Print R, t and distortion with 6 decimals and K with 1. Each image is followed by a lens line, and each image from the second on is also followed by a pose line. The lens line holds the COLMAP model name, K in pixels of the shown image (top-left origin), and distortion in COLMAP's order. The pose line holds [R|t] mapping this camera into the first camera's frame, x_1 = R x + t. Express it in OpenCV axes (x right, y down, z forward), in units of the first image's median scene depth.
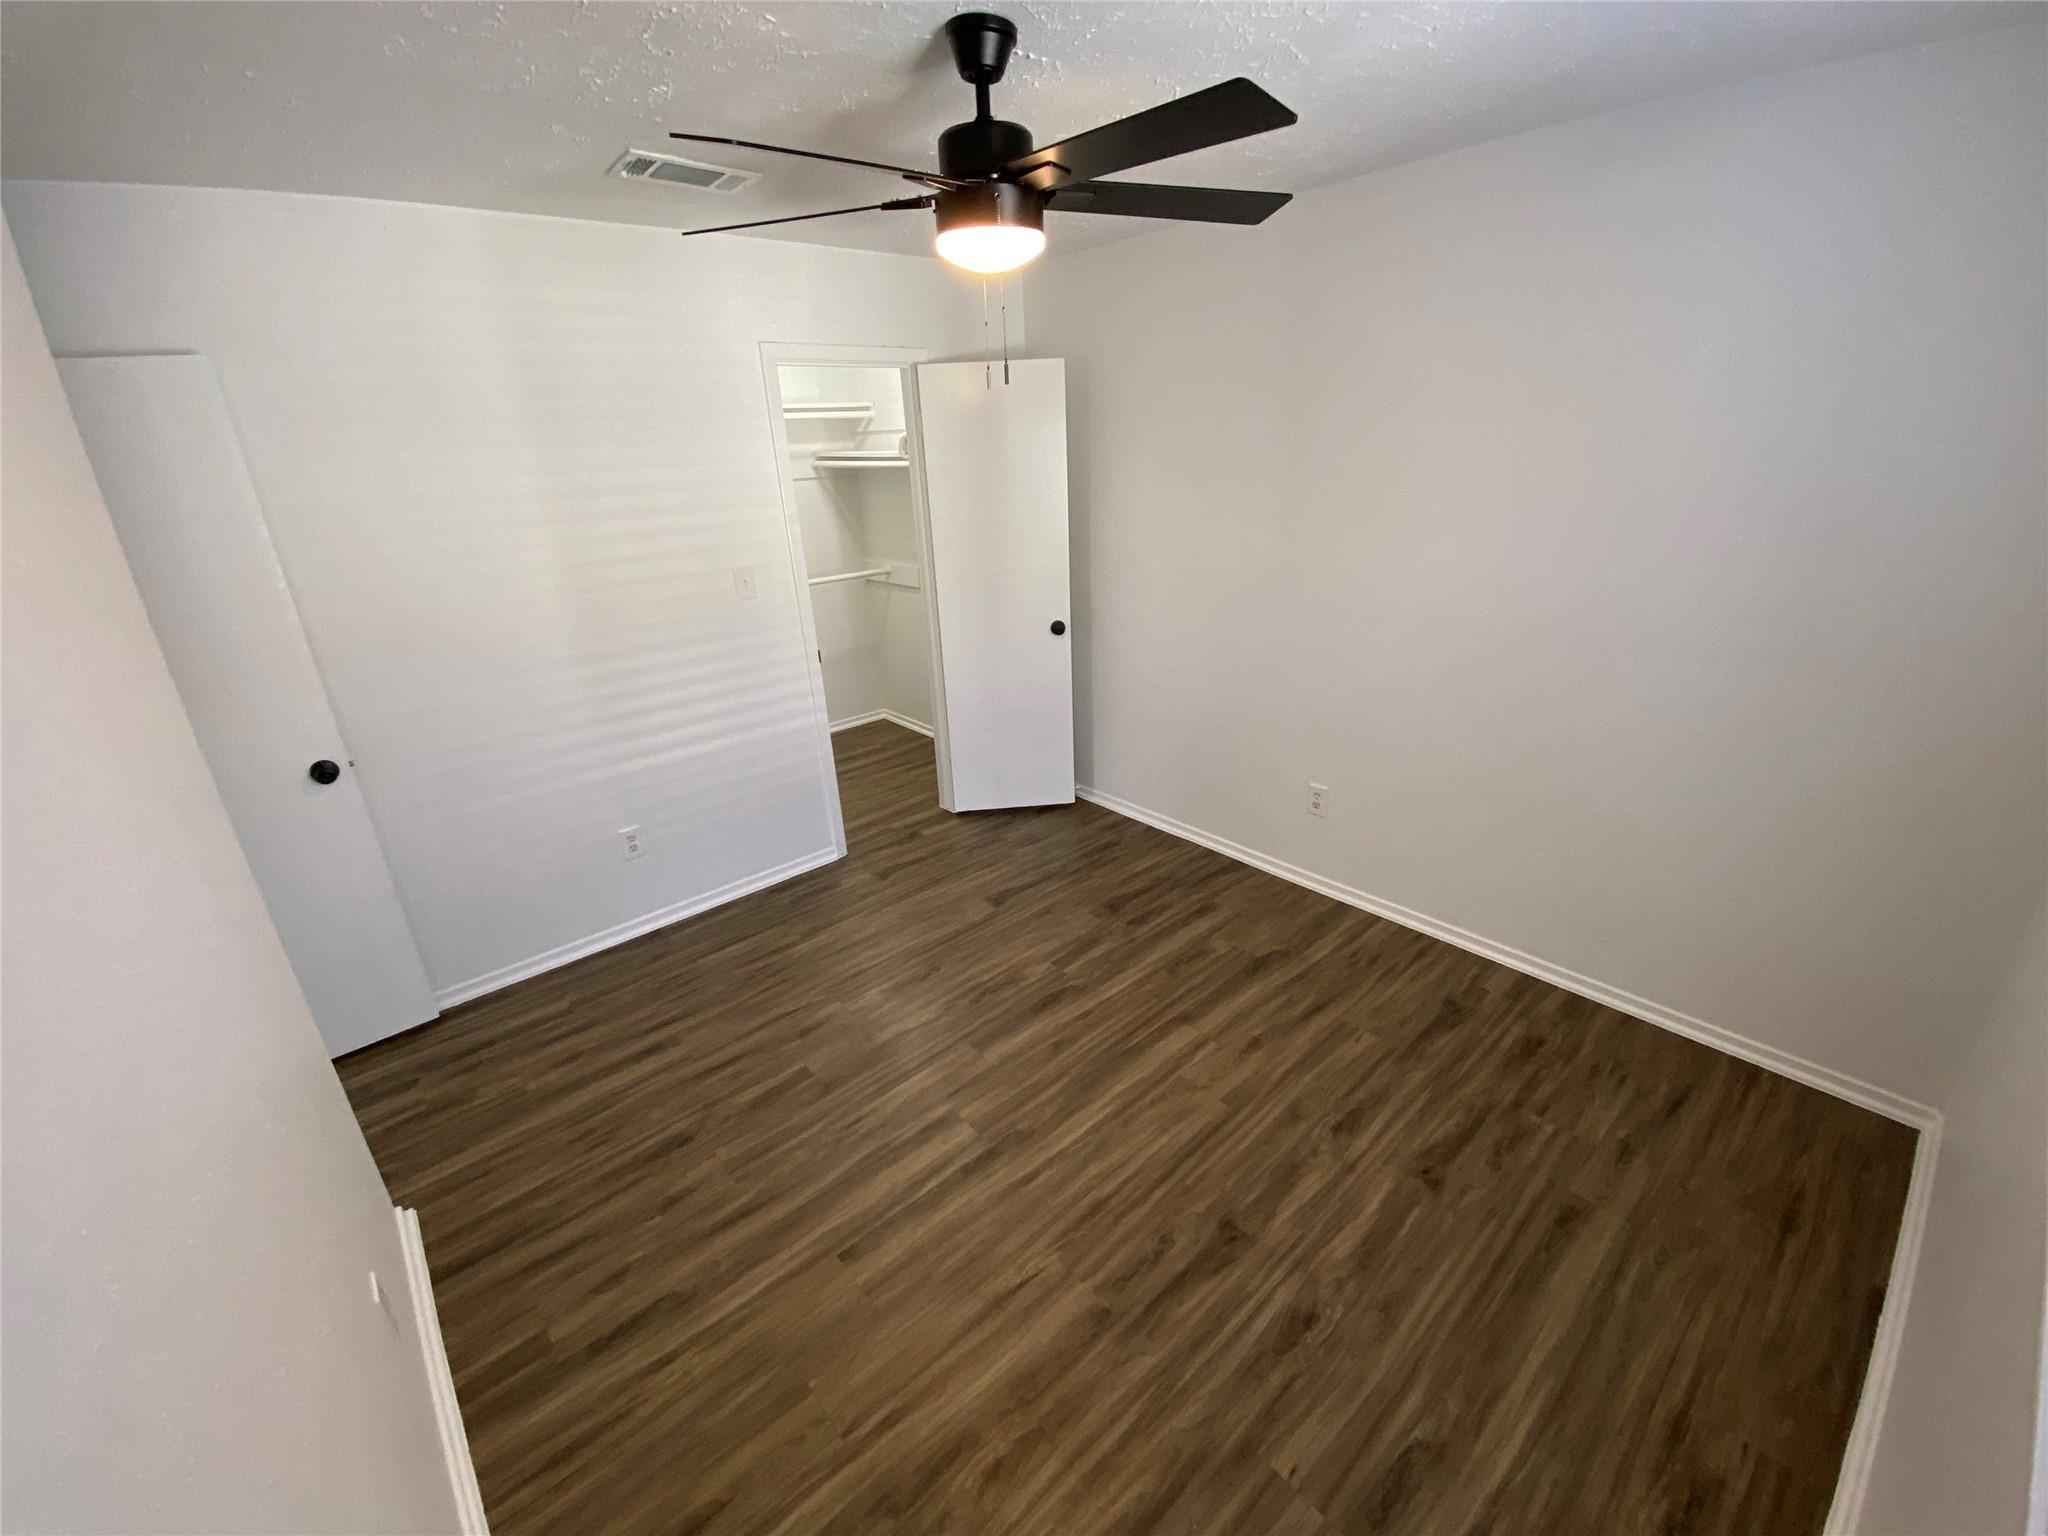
lens RADIAL K [[850.6, 0, 1024.0], [0, 850.6, 768.0], [0, 0, 1]] dist [-0.058198, -0.000160]
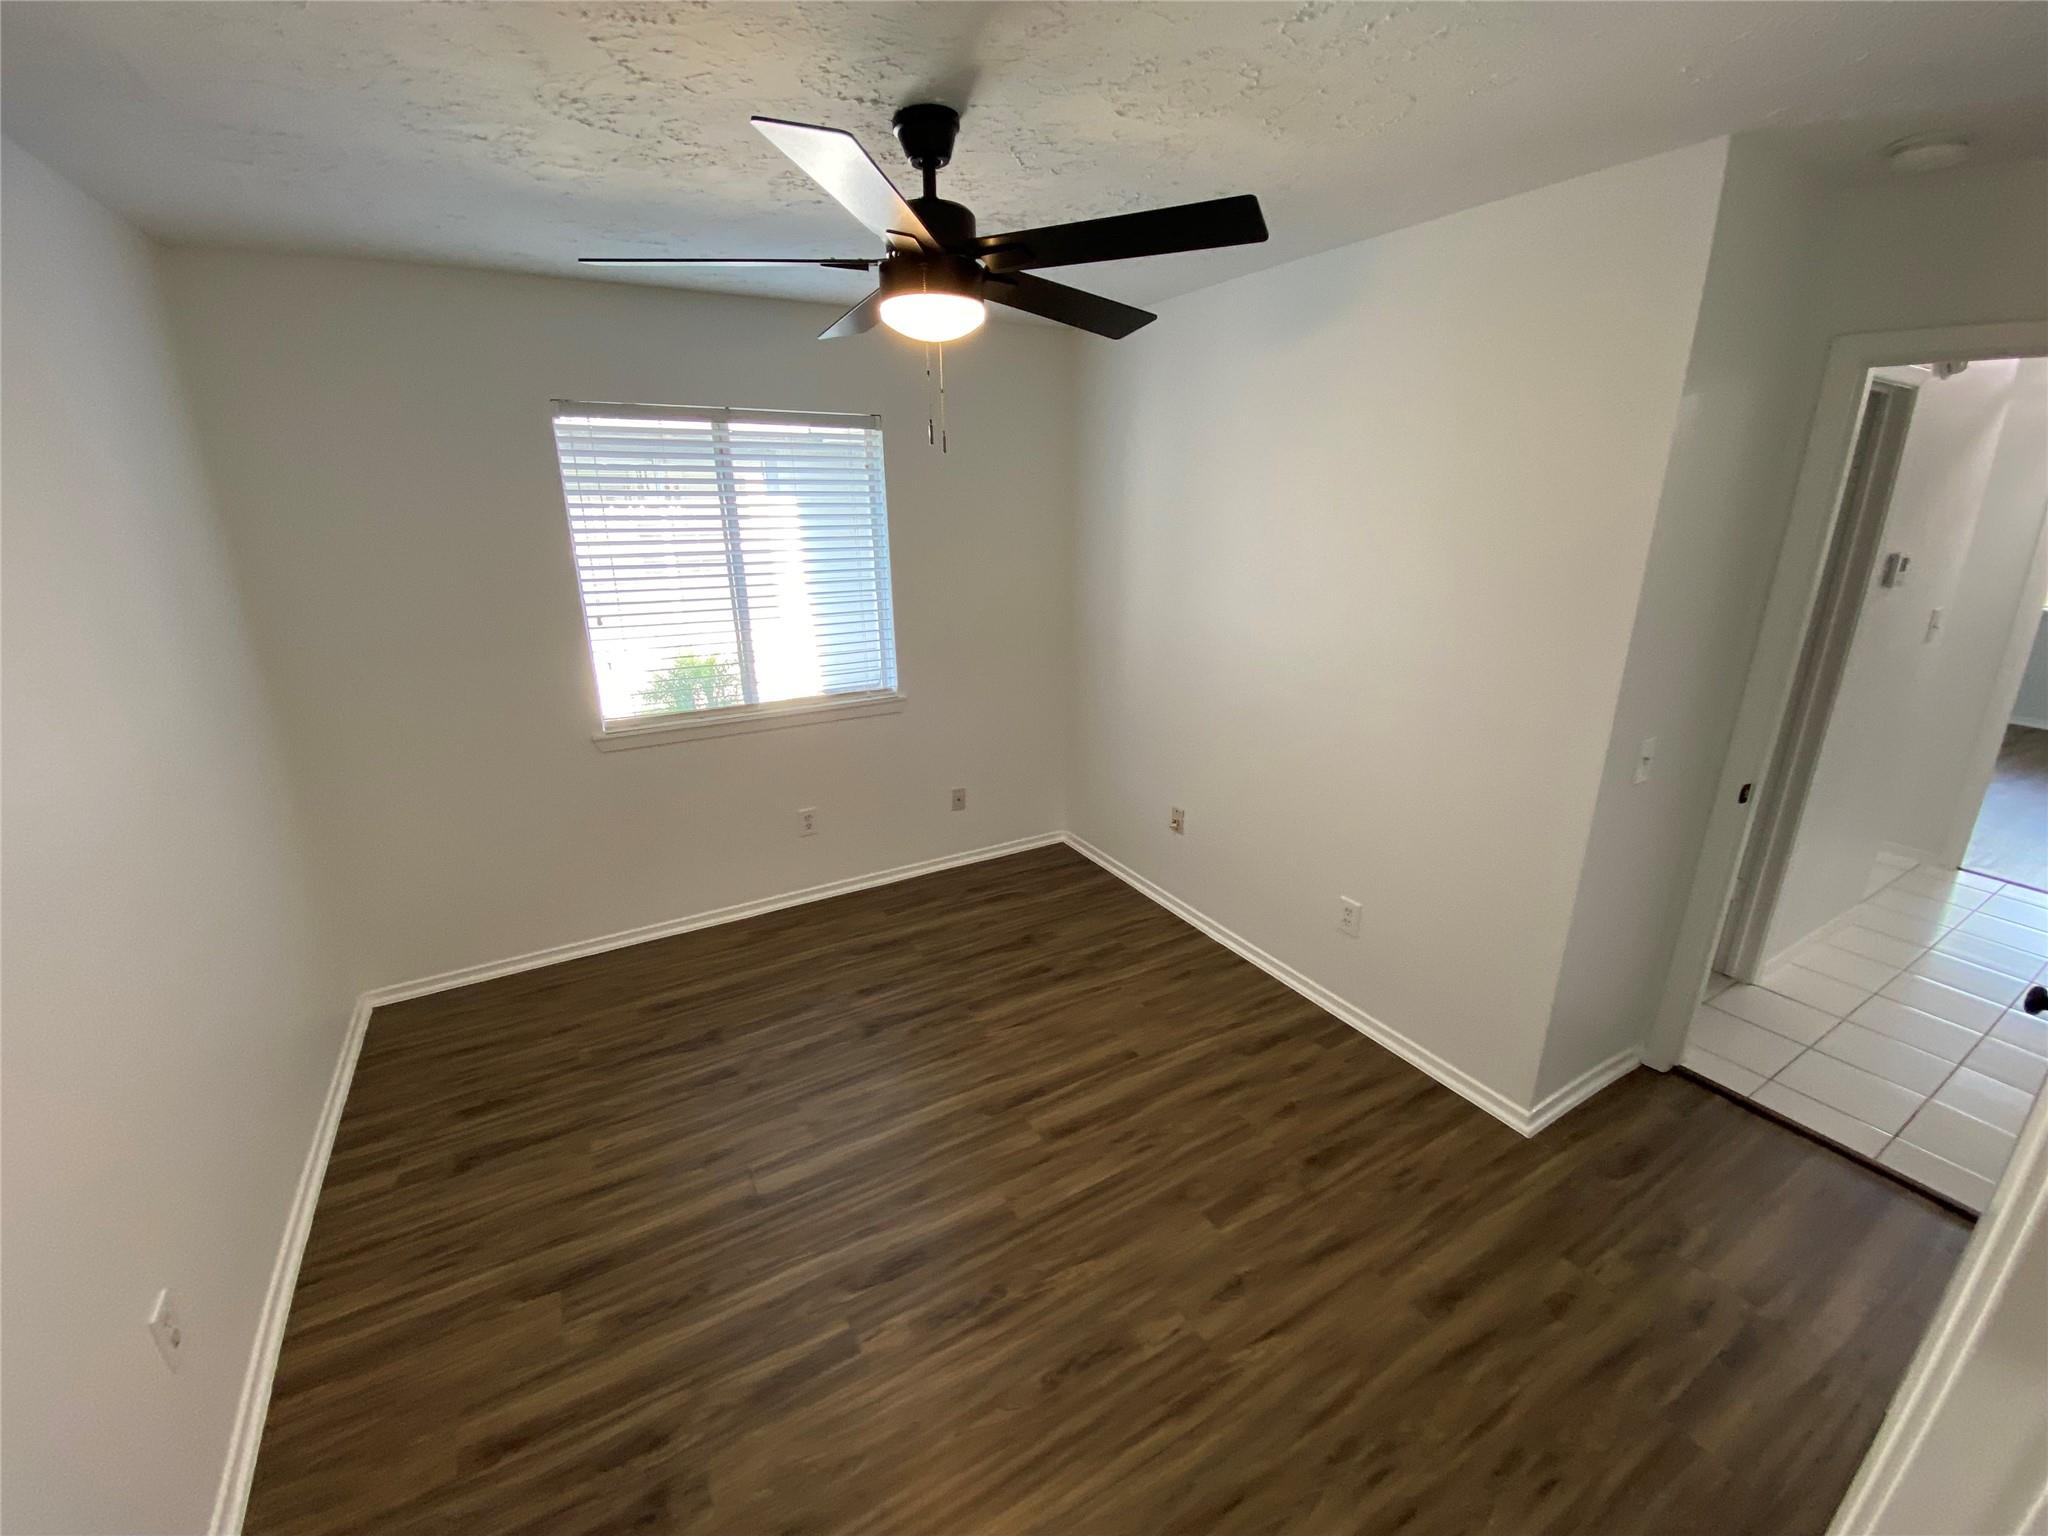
lens RADIAL K [[841.4, 0, 1019.5], [0, 841.4, 759.1], [0, 0, 1]] dist [-0.003118, -0.000535]
pose [[-0.980945, -0.006095, 0.194189, -0.261109], [0.114008, 0.791269, 0.600746, -0.606111], [-0.157317, 0.611438, -0.775497, 1.585023]]
